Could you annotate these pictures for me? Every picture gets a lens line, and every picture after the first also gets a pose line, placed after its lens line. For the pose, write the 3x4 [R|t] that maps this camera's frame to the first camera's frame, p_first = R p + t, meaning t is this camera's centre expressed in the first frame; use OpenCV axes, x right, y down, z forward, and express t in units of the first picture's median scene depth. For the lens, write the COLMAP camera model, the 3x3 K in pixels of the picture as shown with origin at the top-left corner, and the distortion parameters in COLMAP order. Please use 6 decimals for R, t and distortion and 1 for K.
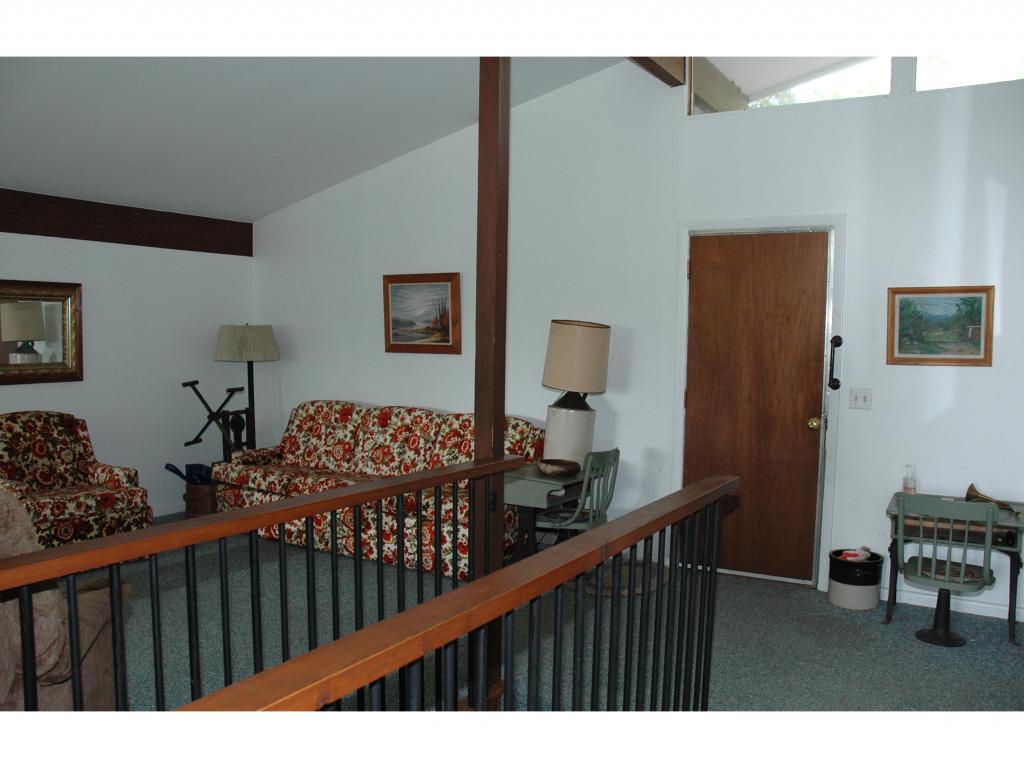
lens RADIAL K [[874.9, 0, 512.0], [0, 874.9, 384.0], [0, 0, 1]] dist [-0.143562, 0.165803]
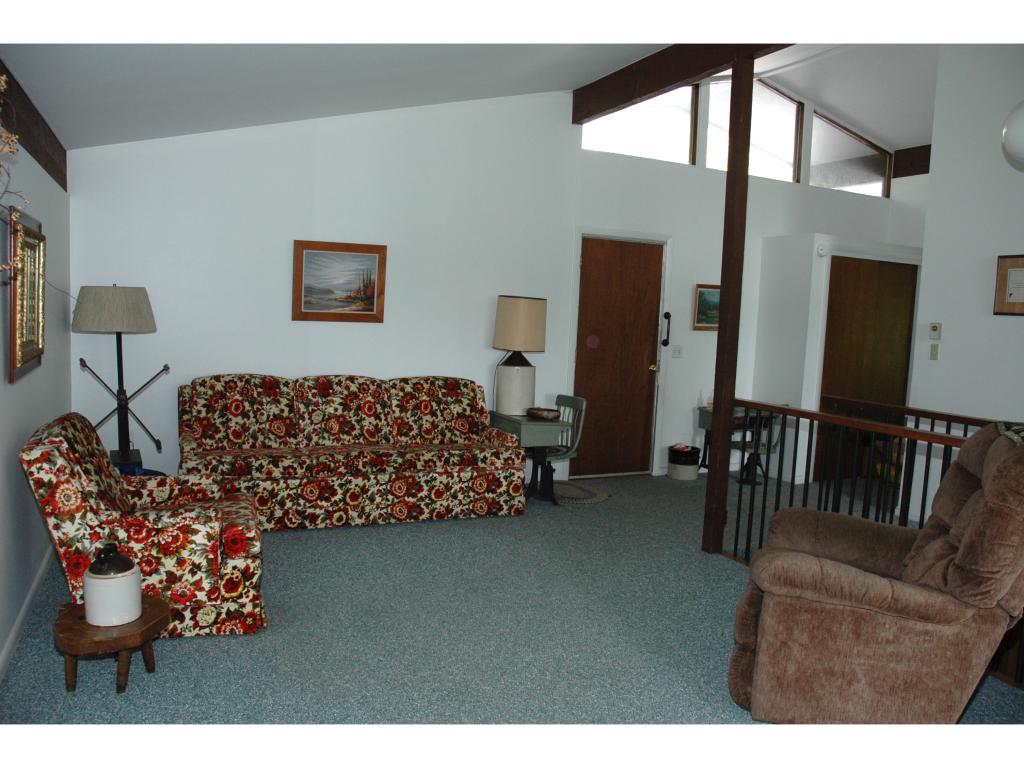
lens RADIAL K [[874.9, 0, 512.0], [0, 874.9, 384.0], [0, 0, 1]] dist [-0.143562, 0.165803]
pose [[0.530938, -0.071080, 0.844424, -0.883925], [0.011624, 0.996993, 0.076615, -0.039407], [-0.847331, -0.030863, 0.530168, 0.306396]]
